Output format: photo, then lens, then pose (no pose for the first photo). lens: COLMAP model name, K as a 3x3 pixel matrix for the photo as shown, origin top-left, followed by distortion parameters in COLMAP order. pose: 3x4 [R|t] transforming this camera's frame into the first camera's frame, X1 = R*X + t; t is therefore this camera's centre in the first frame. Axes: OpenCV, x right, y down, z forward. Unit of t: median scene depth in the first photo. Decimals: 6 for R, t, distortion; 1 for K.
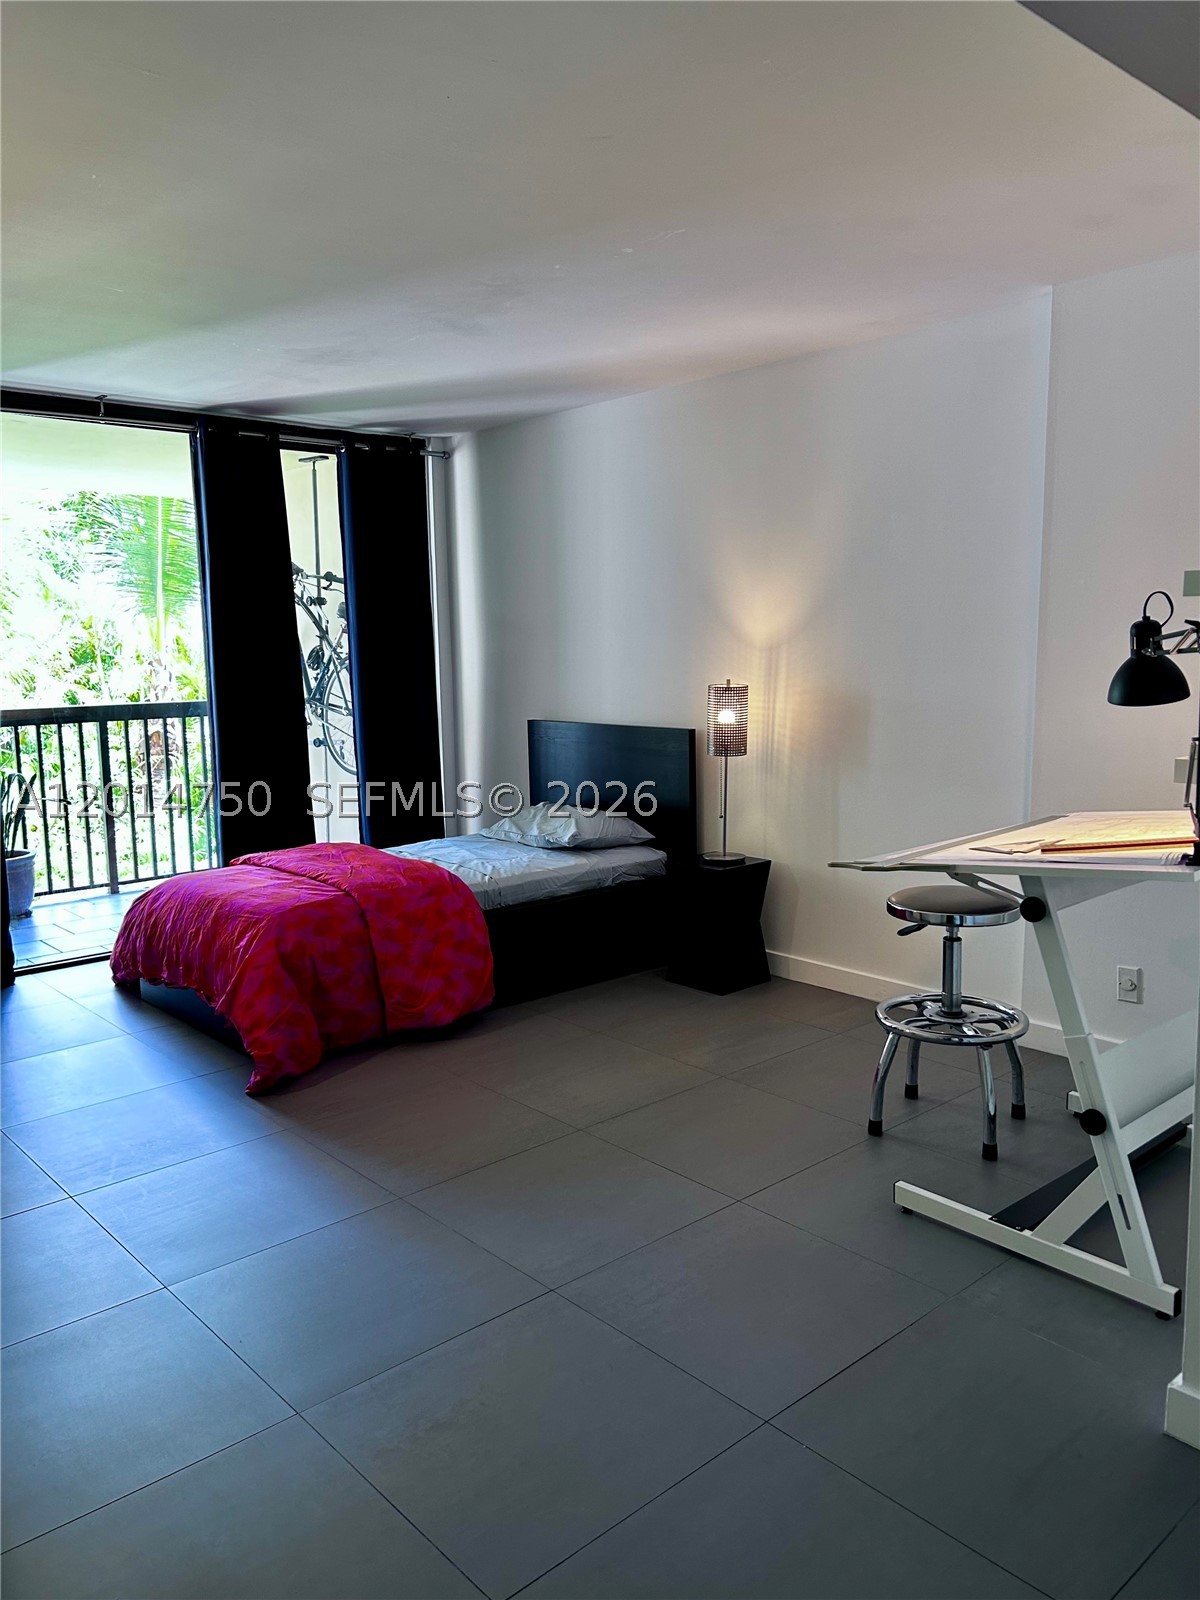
lens RADIAL K [[1171.9, 0, 600.0], [0, 1171.9, 800.0], [0, 0, 1]] dist [0.115762, -0.229087]
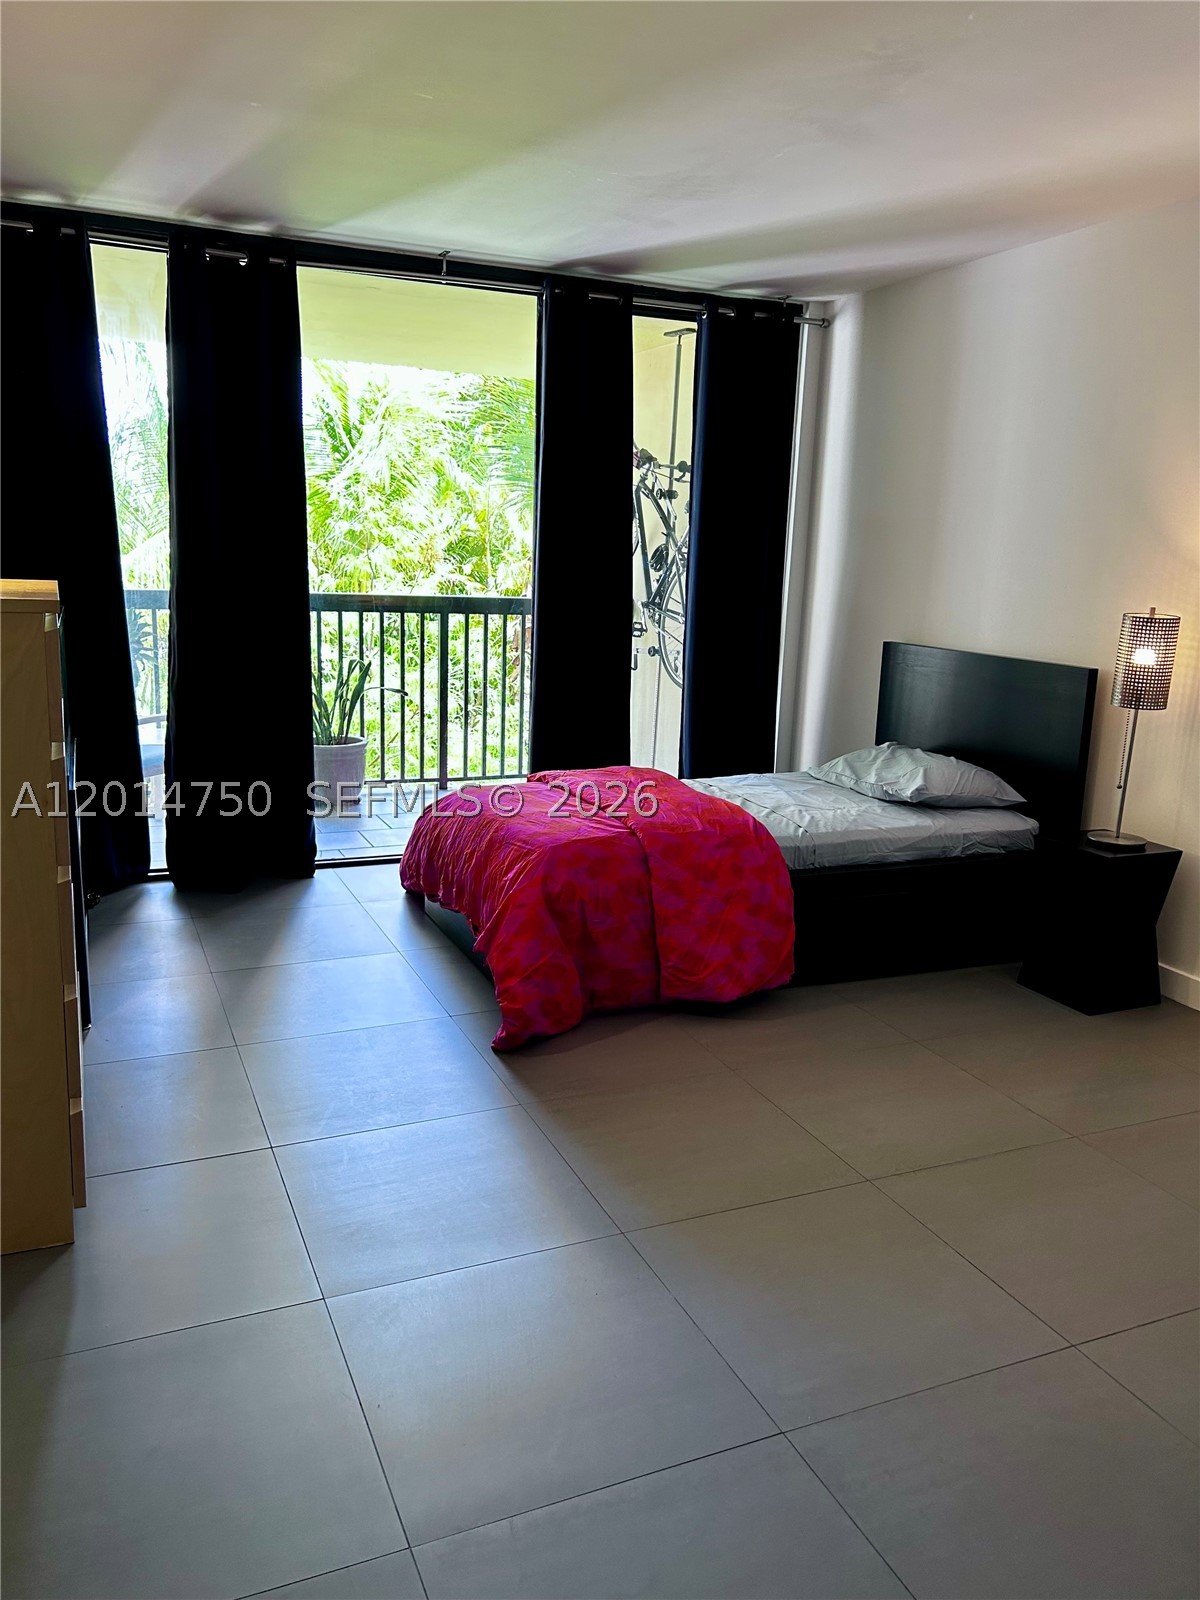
lens RADIAL K [[1171.9, 0, 600.0], [0, 1171.9, 800.0], [0, 0, 1]] dist [0.115762, -0.229087]
pose [[0.947101, 0.112872, -0.300432, 0.015079], [-0.090183, 0.991995, 0.088393, -0.014578], [0.308004, -0.056623, 0.949699, 0.148874]]
